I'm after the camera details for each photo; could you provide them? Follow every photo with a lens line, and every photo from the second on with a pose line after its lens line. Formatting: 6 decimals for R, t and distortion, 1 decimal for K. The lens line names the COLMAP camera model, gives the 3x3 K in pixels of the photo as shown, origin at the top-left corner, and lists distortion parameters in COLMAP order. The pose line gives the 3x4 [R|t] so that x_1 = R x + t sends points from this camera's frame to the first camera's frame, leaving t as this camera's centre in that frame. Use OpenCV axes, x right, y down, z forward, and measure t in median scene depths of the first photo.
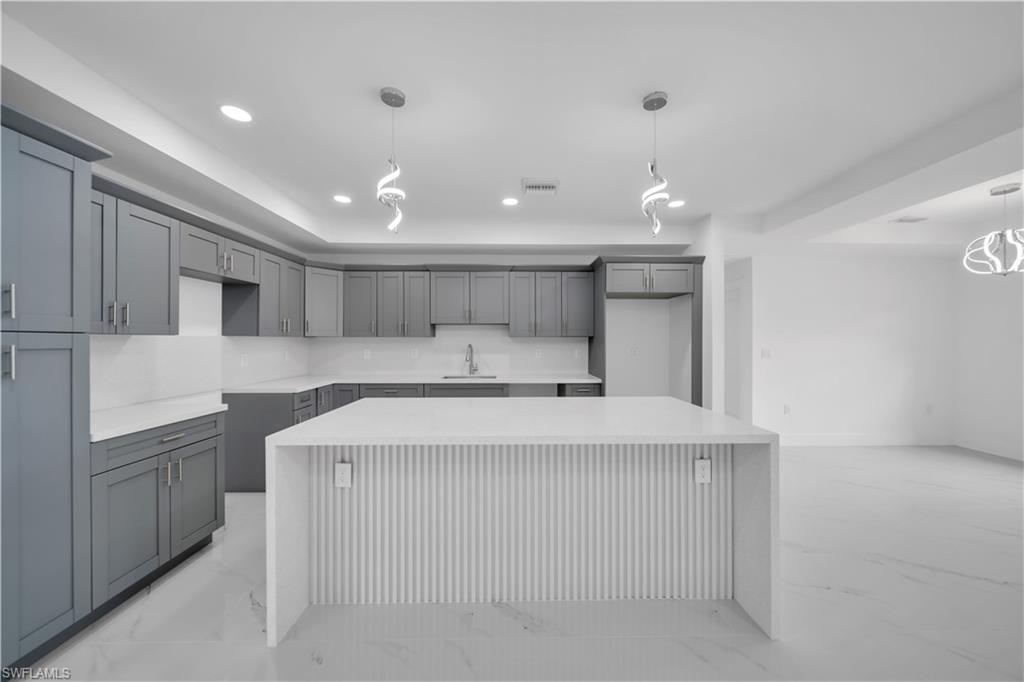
lens RADIAL K [[359.2, 0, 516.5], [0, 359.2, 343.8], [0, 0, 1]] dist [-0.000190, -0.000414]
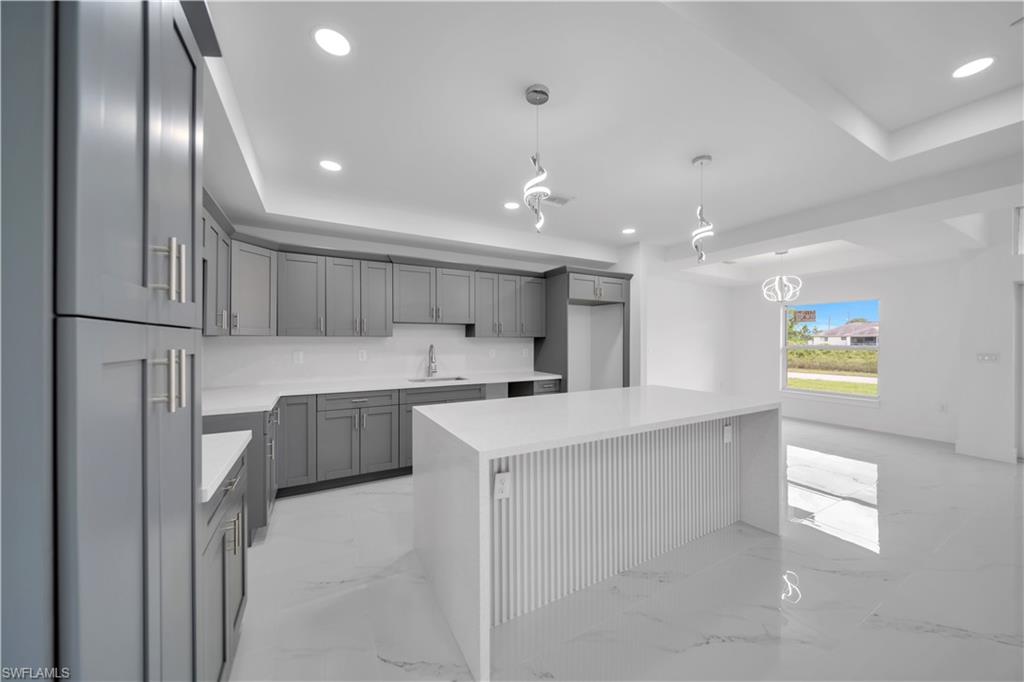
lens RADIAL K [[359.2, 0, 518.2], [0, 359.2, 342.7], [0, 0, 1]] dist [-0.000190, -0.000414]
pose [[0.881001, -0.002934, 0.473105, -0.411519], [0.004111, 0.999990, -0.001454, -0.002071], [-0.473096, 0.003226, 0.881005, 0.071553]]
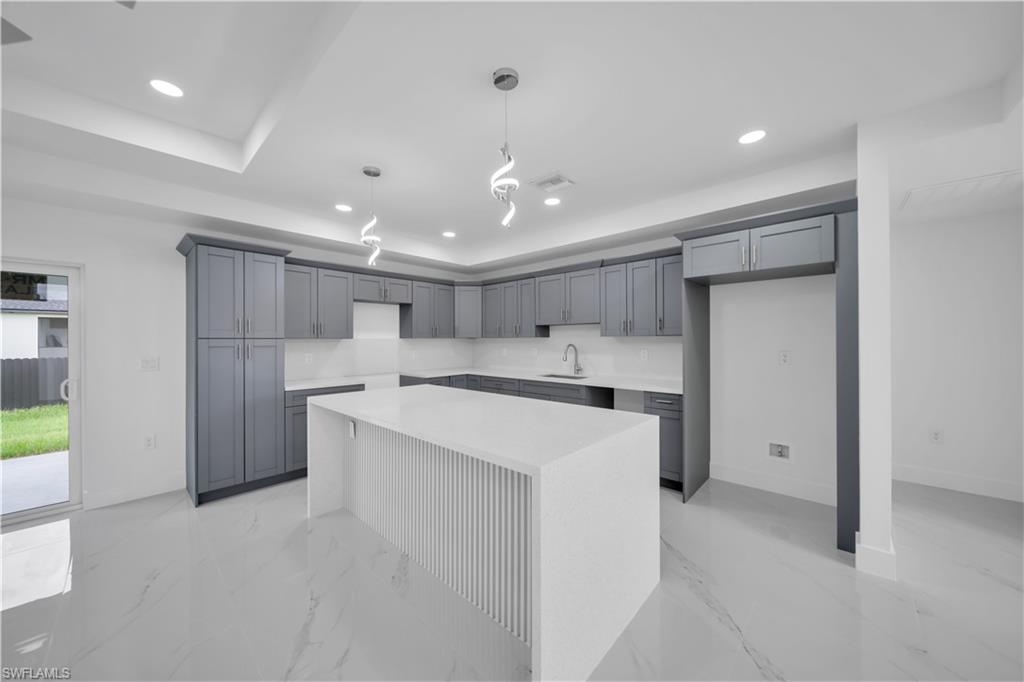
lens RADIAL K [[359.2, 0, 511.4], [0, 359.2, 342.3], [0, 0, 1]] dist [-0.000190, -0.000414]
pose [[0.715180, 0.000916, -0.698940, 0.503772], [-0.000242, 0.999999, 0.001064, -0.005298], [0.698940, -0.000592, 0.715180, 0.173791]]
